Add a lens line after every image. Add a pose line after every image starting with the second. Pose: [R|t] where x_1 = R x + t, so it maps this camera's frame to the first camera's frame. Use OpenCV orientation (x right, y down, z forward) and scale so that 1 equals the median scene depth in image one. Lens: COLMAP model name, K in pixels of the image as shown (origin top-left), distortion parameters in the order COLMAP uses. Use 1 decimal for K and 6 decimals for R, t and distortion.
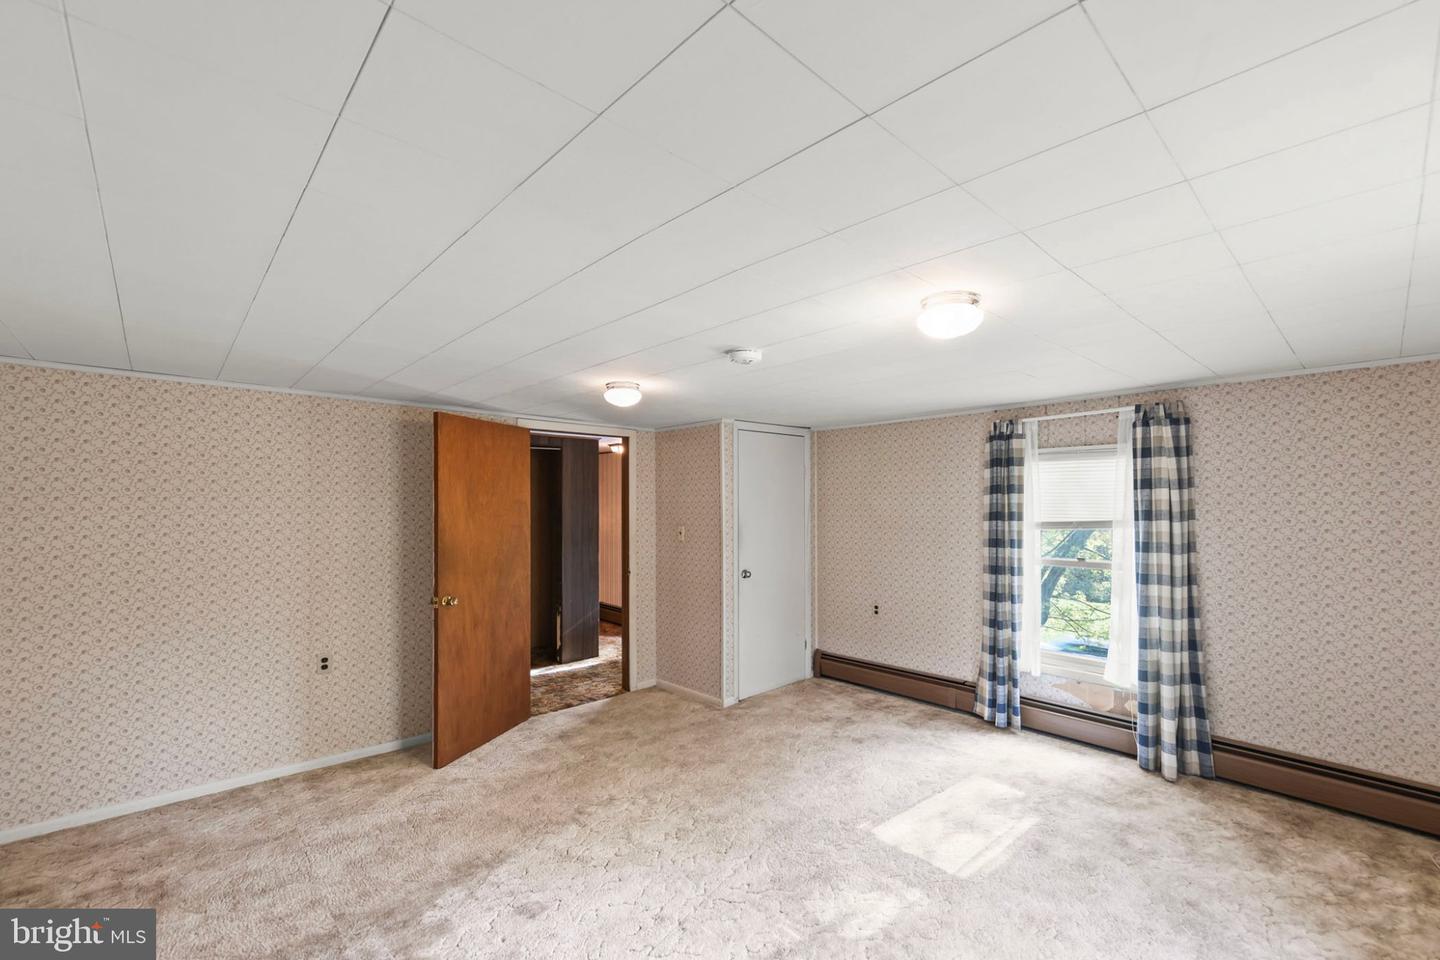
lens RADIAL K [[594.8, 0, 722.0], [0, 594.8, 488.6], [0, 0, 1]] dist [0.002444, 0.000176]
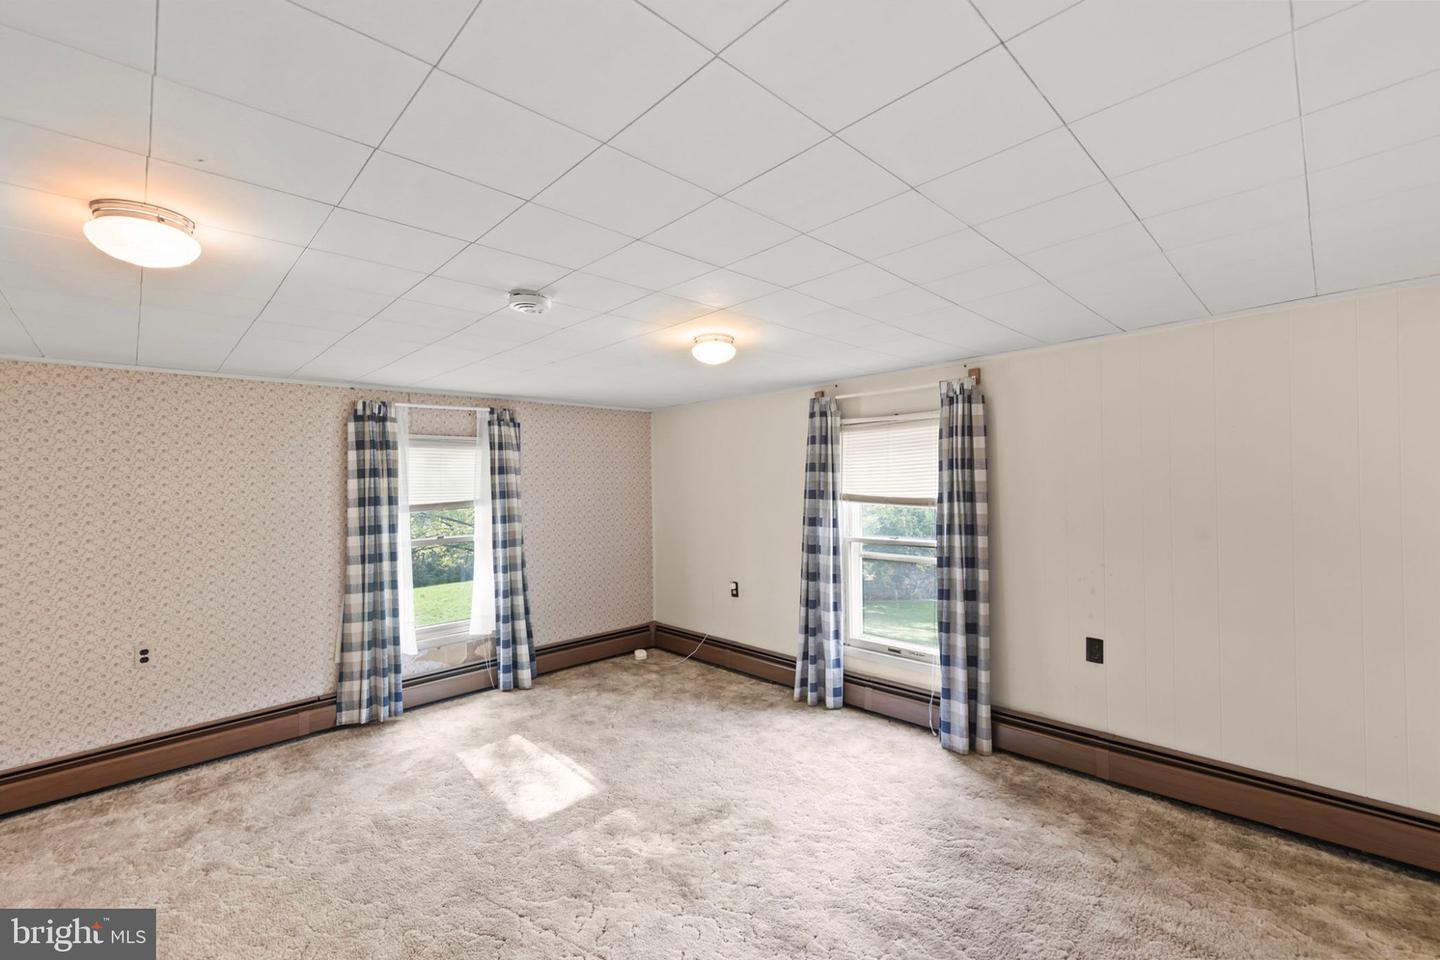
lens RADIAL K [[594.8, 0, 722.0], [0, 594.8, 488.6], [0, 0, 1]] dist [0.002444, 0.000176]
pose [[-0.021906, -0.012998, 0.999676, -0.549728], [-0.007395, 0.999890, 0.012839, 0.009868], [-0.999733, -0.007111, -0.022000, 0.526674]]
